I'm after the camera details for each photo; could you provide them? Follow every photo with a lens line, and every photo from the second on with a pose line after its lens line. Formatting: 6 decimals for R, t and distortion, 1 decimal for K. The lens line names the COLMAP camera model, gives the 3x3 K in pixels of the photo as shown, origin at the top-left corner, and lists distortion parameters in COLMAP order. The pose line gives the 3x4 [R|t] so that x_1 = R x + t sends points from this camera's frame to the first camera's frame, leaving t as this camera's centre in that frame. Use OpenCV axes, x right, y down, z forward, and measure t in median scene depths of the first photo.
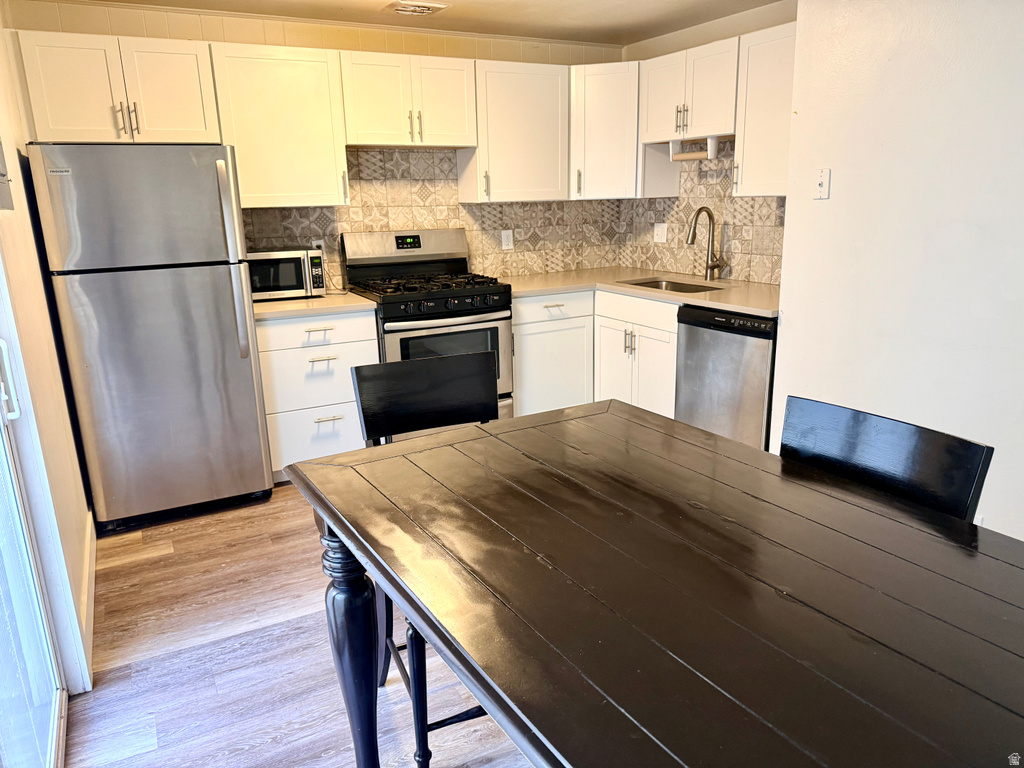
lens RADIAL K [[717.8, 0, 508.2], [0, 717.8, 387.7], [0, 0, 1]] dist [0.152281, -0.273780]
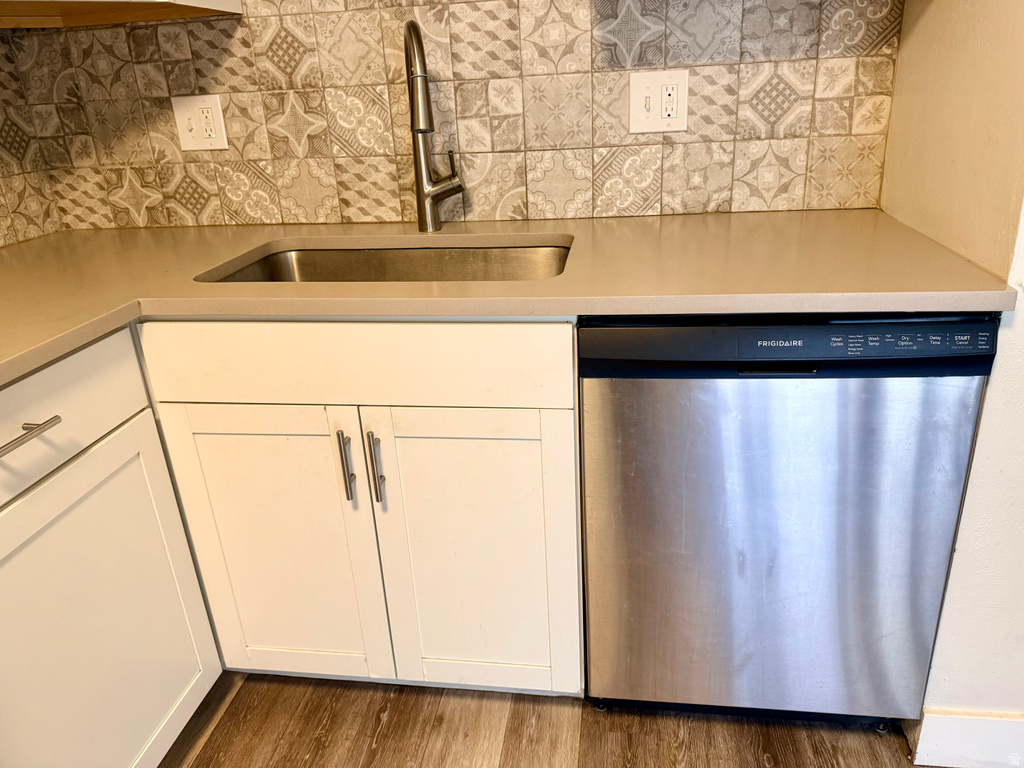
lens RADIAL K [[723.4, 0, 510.0], [0, 723.4, 386.8], [0, 0, 1]] dist [0.009963, -0.018286]
pose [[0.594956, -0.317312, 0.738471, -0.010166], [0.245563, 0.946604, 0.208904, -0.135029], [-0.765327, 0.057053, 0.641108, 0.705237]]
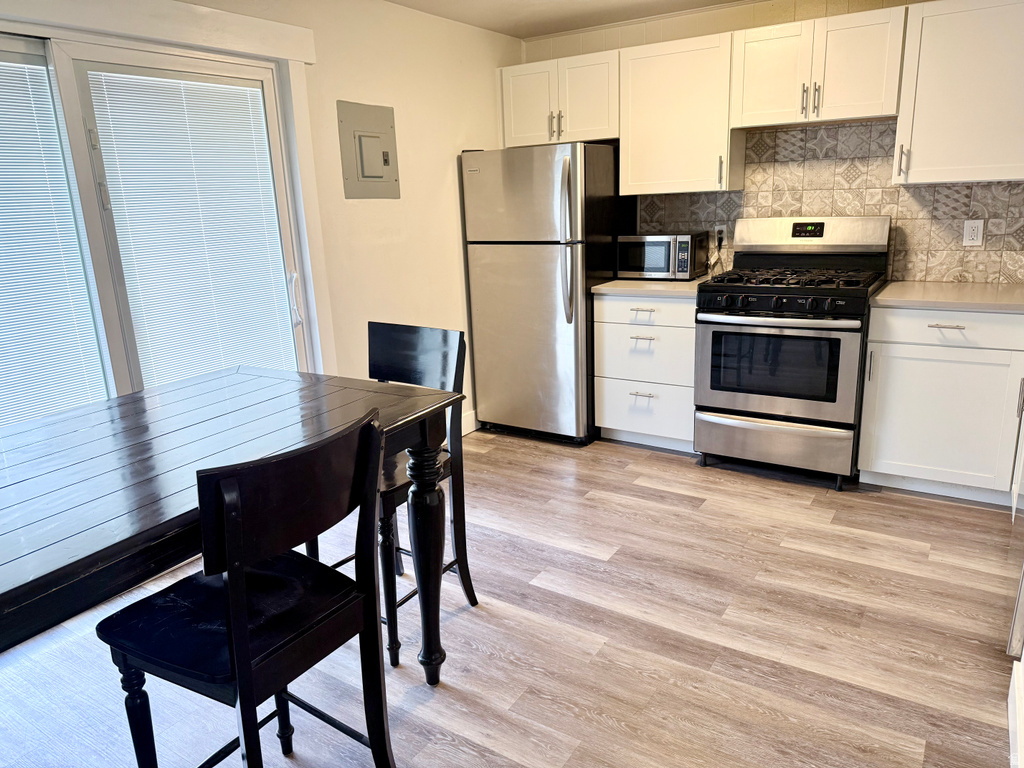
lens RADIAL K [[733.0, 0, 498.5], [0, 733.0, 389.4], [0, 0, 1]] dist [0.060605, -0.084966]
pose [[0.467510, 0.230694, -0.853355, 0.489161], [-0.201588, 0.967734, 0.151175, -0.071865], [0.860695, 0.101350, 0.498931, 0.238079]]
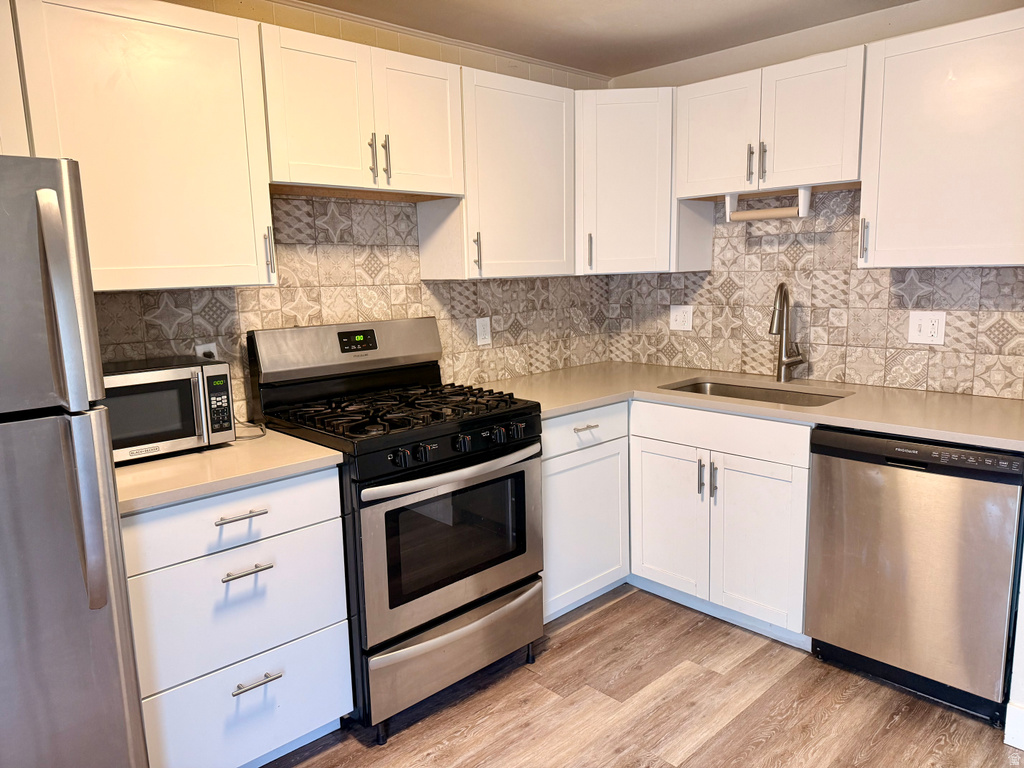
lens RADIAL K [[717.8, 0, 508.2], [0, 717.8, 387.7], [0, 0, 1]] dist [0.152281, -0.273780]
pose [[0.964753, -0.045091, 0.259264, -0.172196], [0.071861, 0.992907, -0.094717, -0.090160], [-0.253154, 0.110009, 0.961151, 0.361065]]
